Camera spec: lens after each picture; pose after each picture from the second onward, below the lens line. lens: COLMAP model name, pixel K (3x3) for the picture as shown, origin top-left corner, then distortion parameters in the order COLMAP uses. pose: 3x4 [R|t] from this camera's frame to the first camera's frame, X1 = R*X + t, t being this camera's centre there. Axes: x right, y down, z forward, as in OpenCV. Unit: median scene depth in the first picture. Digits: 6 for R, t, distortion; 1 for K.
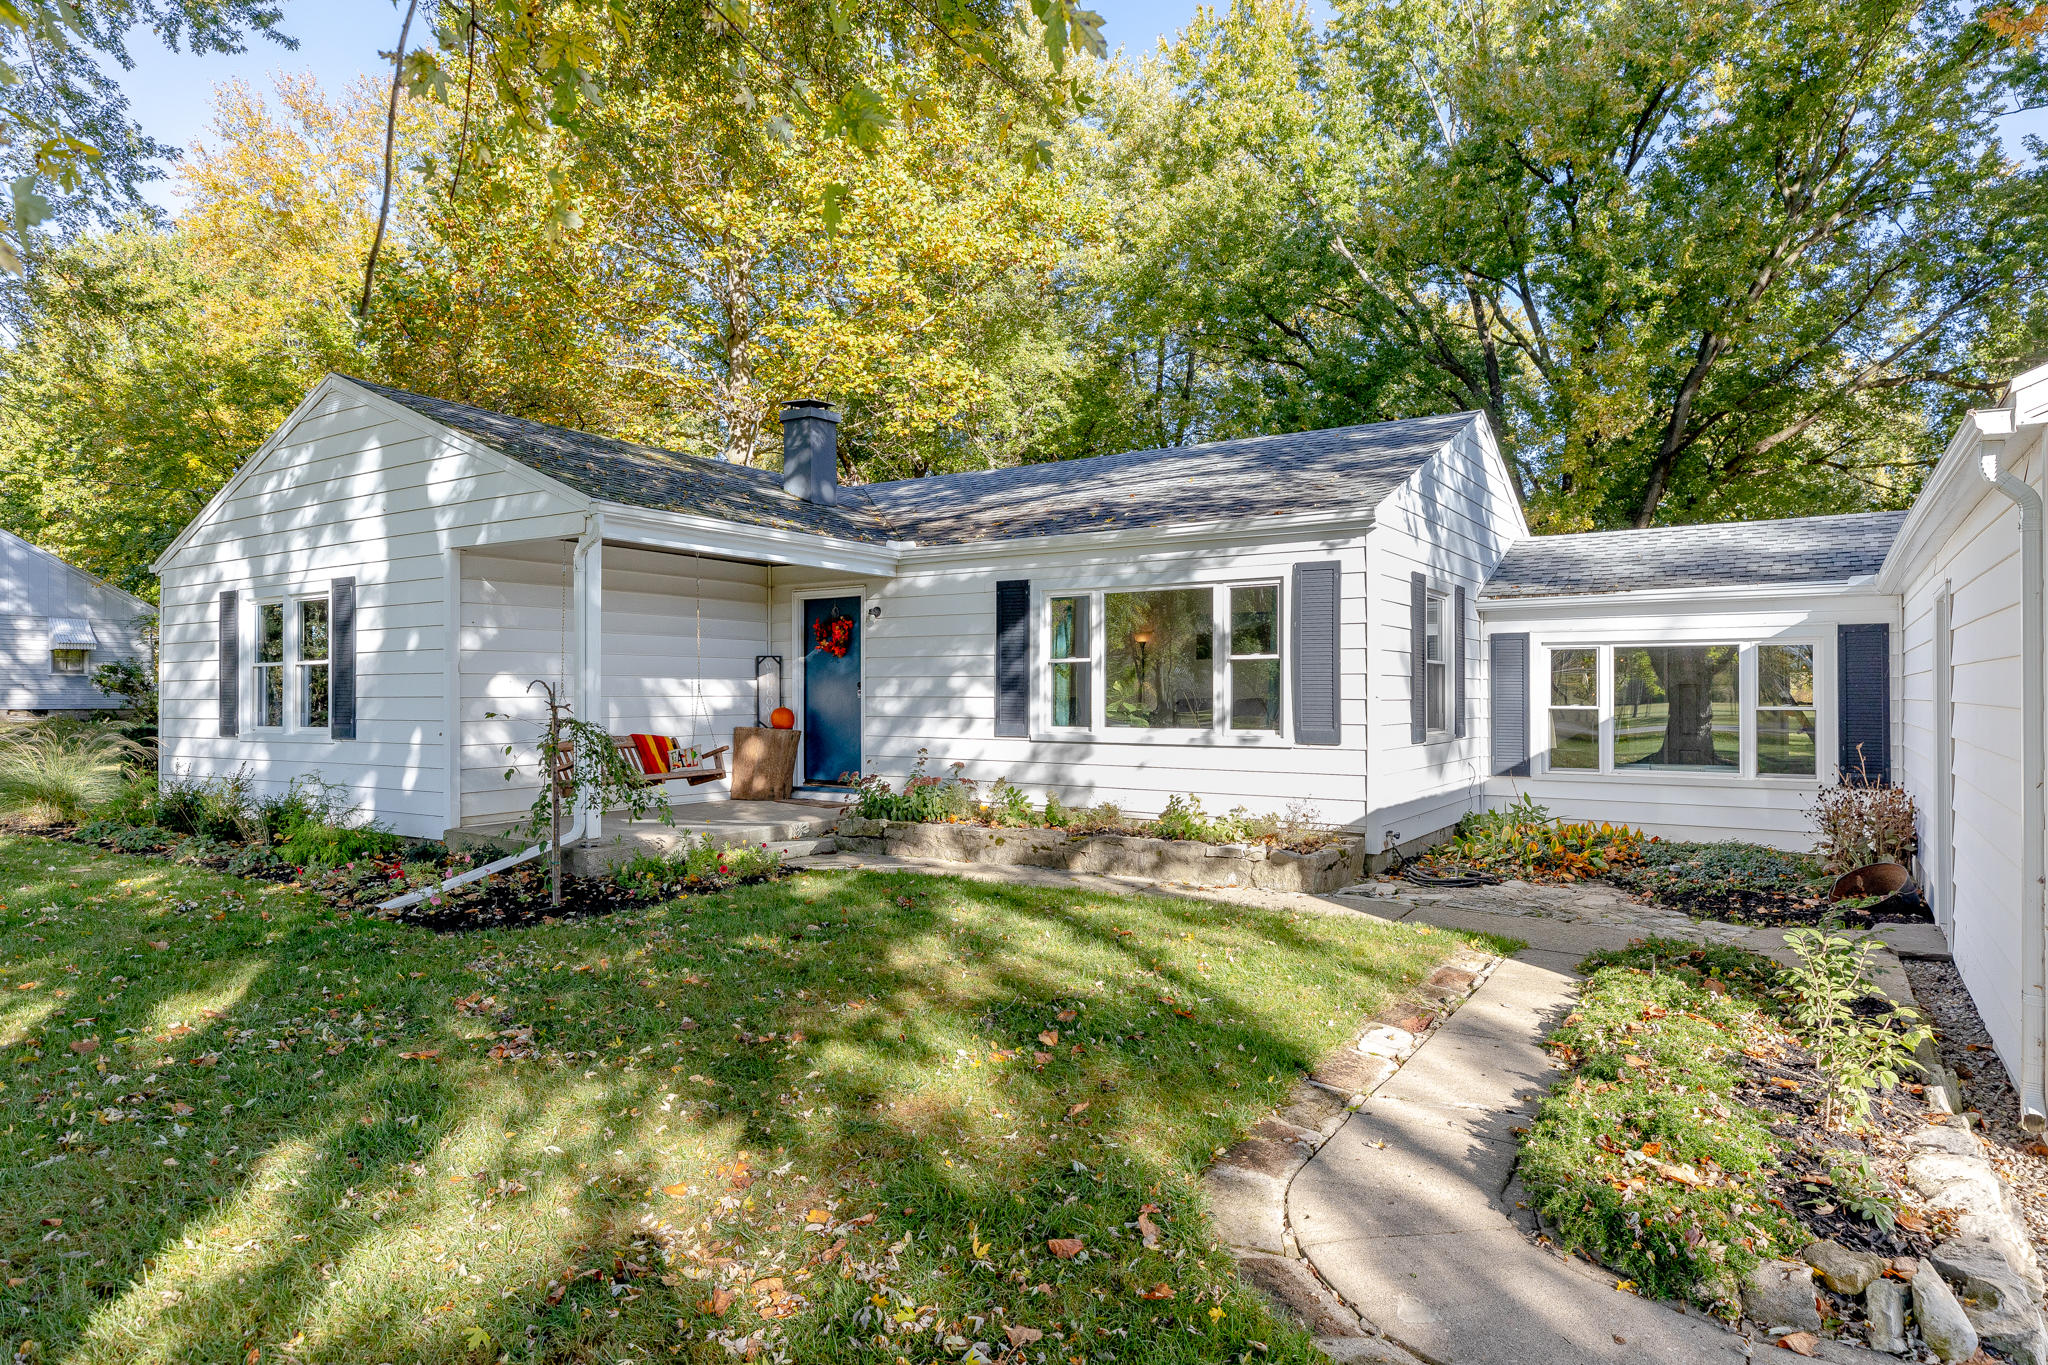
lens RADIAL K [[1226.3, 0, 1025.9], [0, 1226.3, 685.8], [0, 0, 1]] dist [-0.006432, -0.000325]
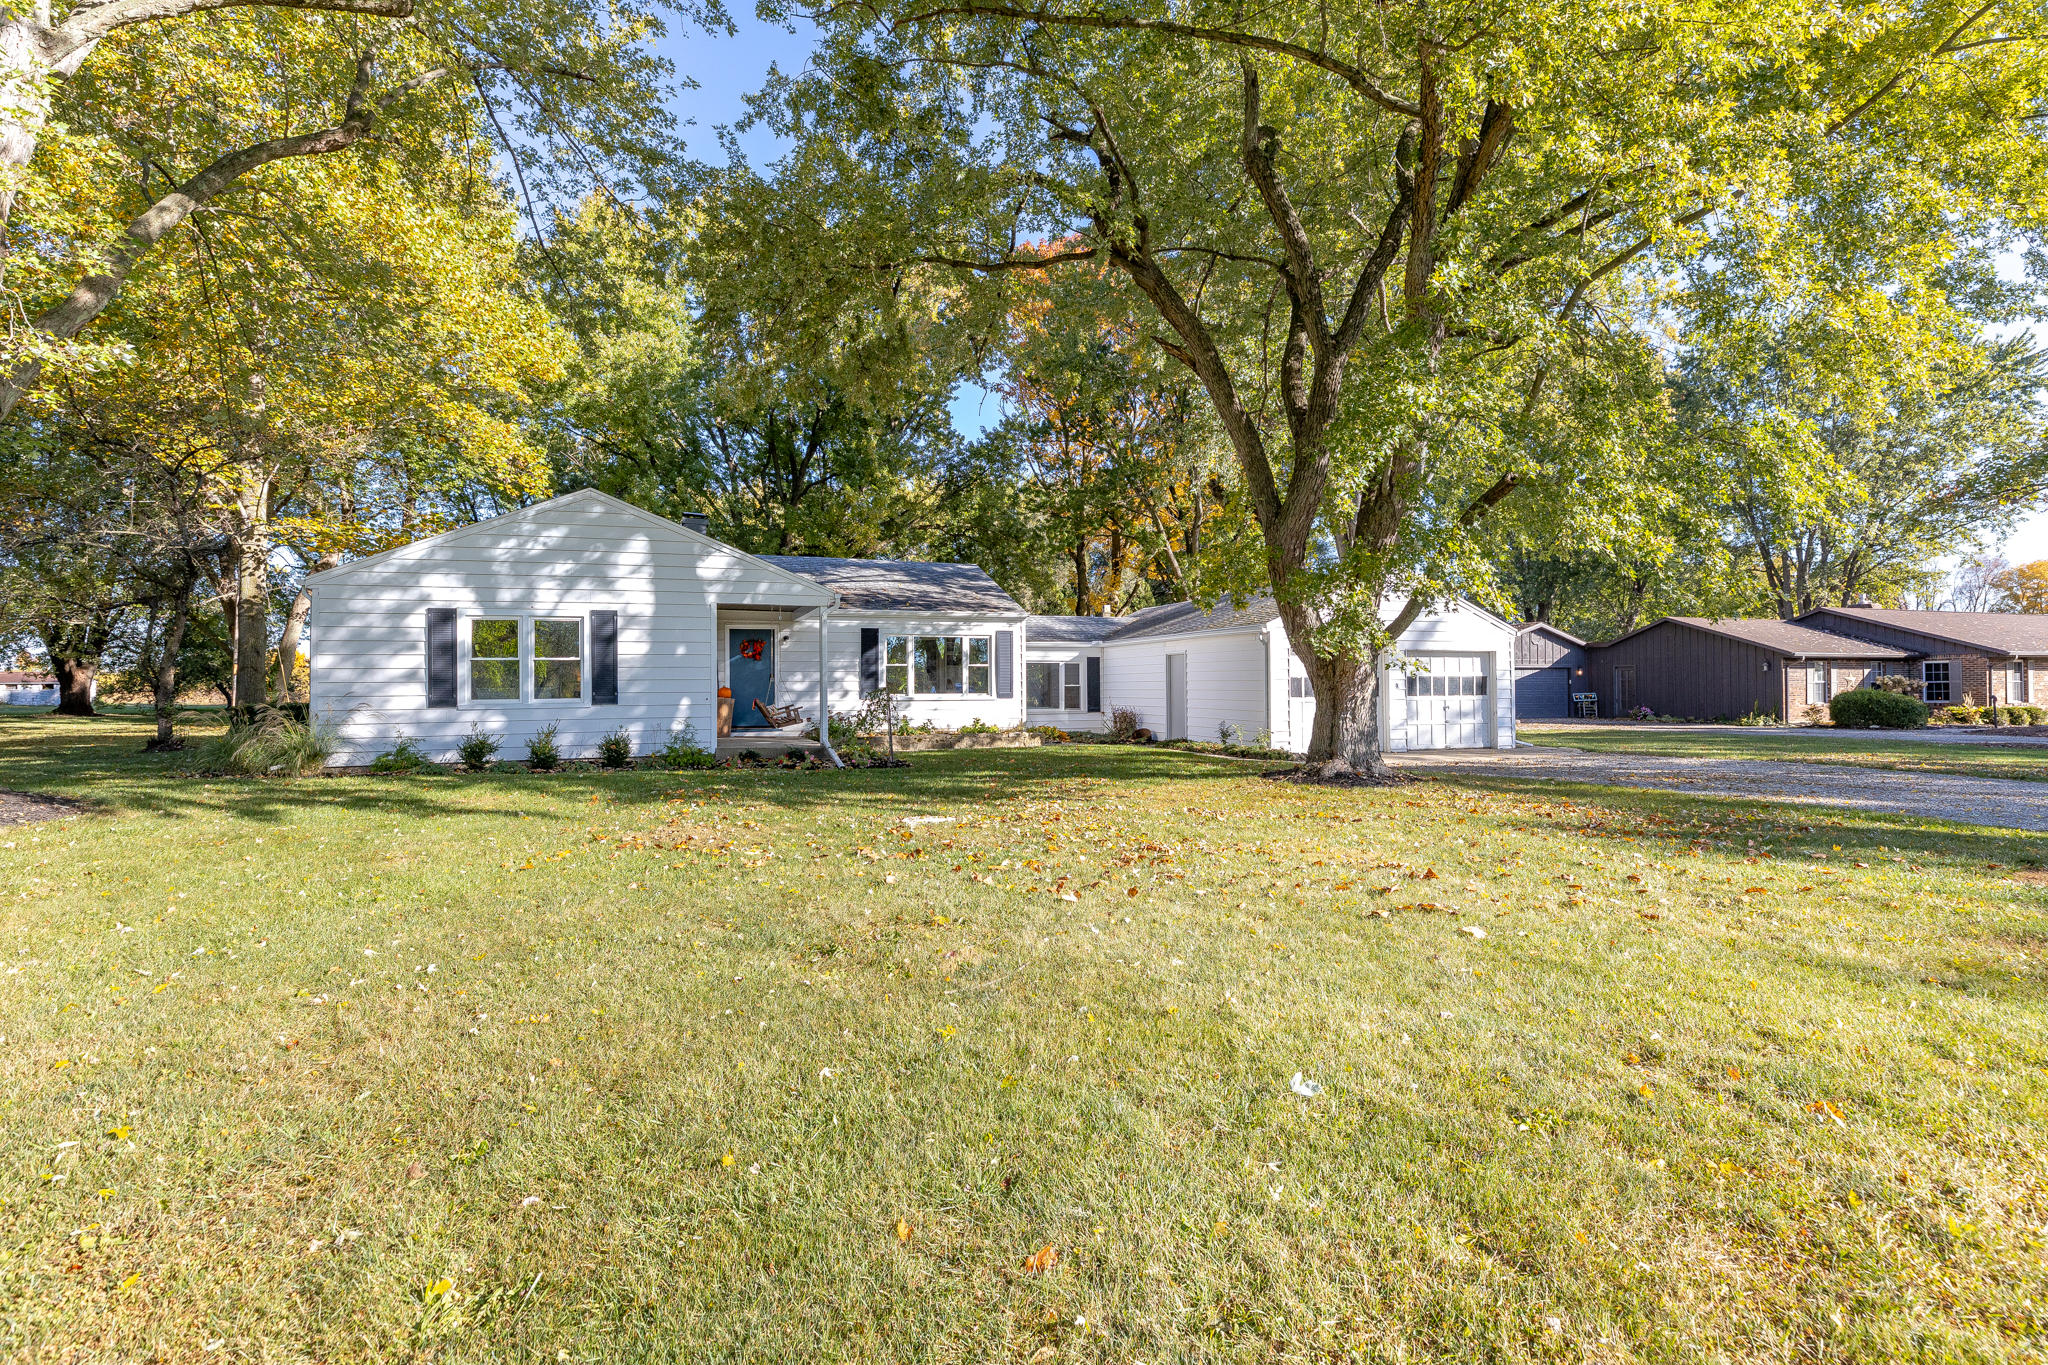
lens RADIAL K [[1070.3, 0, 1021.7], [0, 1070.3, 682.1], [0, 0, 1]] dist [0.000279, 0.000008]
pose [[0.574900, 0.000823, 0.818223, -1.476759], [-0.000982, 0.999999, -0.000316, 0.011533], [-0.818223, -0.000622, 0.574900, -0.342658]]
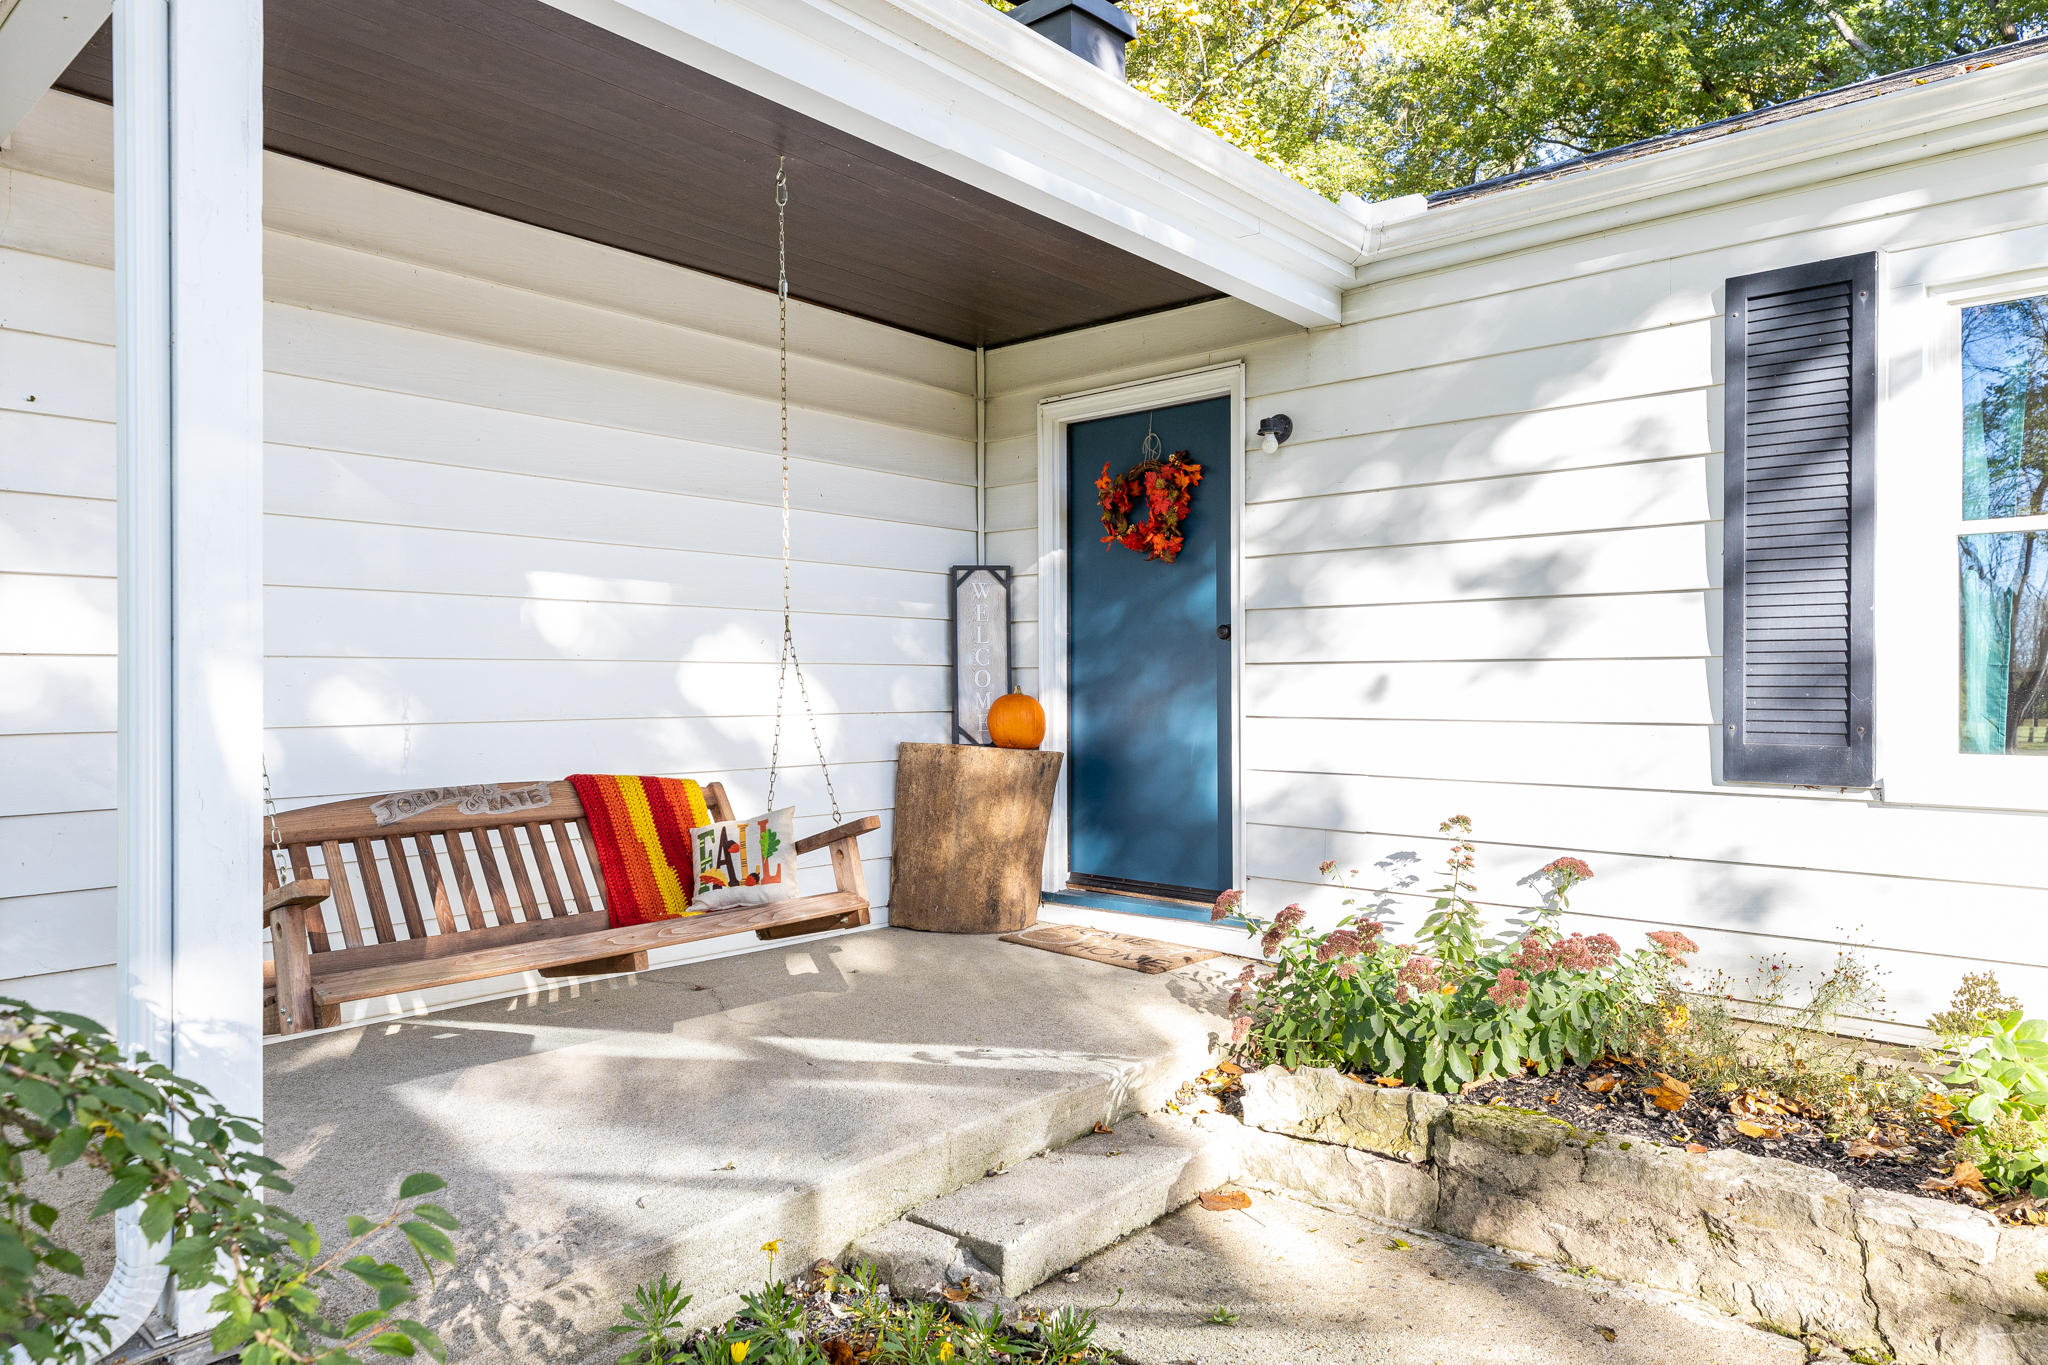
lens RADIAL K [[1309.6, 0, 1020.9], [0, 1309.6, 680.9], [0, 0, 1]] dist [-0.000021, -0.000010]
pose [[0.991200, 0.003399, -0.132326, -0.163987], [-0.002382, 0.999966, 0.007838, 0.012879], [0.132349, -0.007454, 0.991175, 0.679114]]
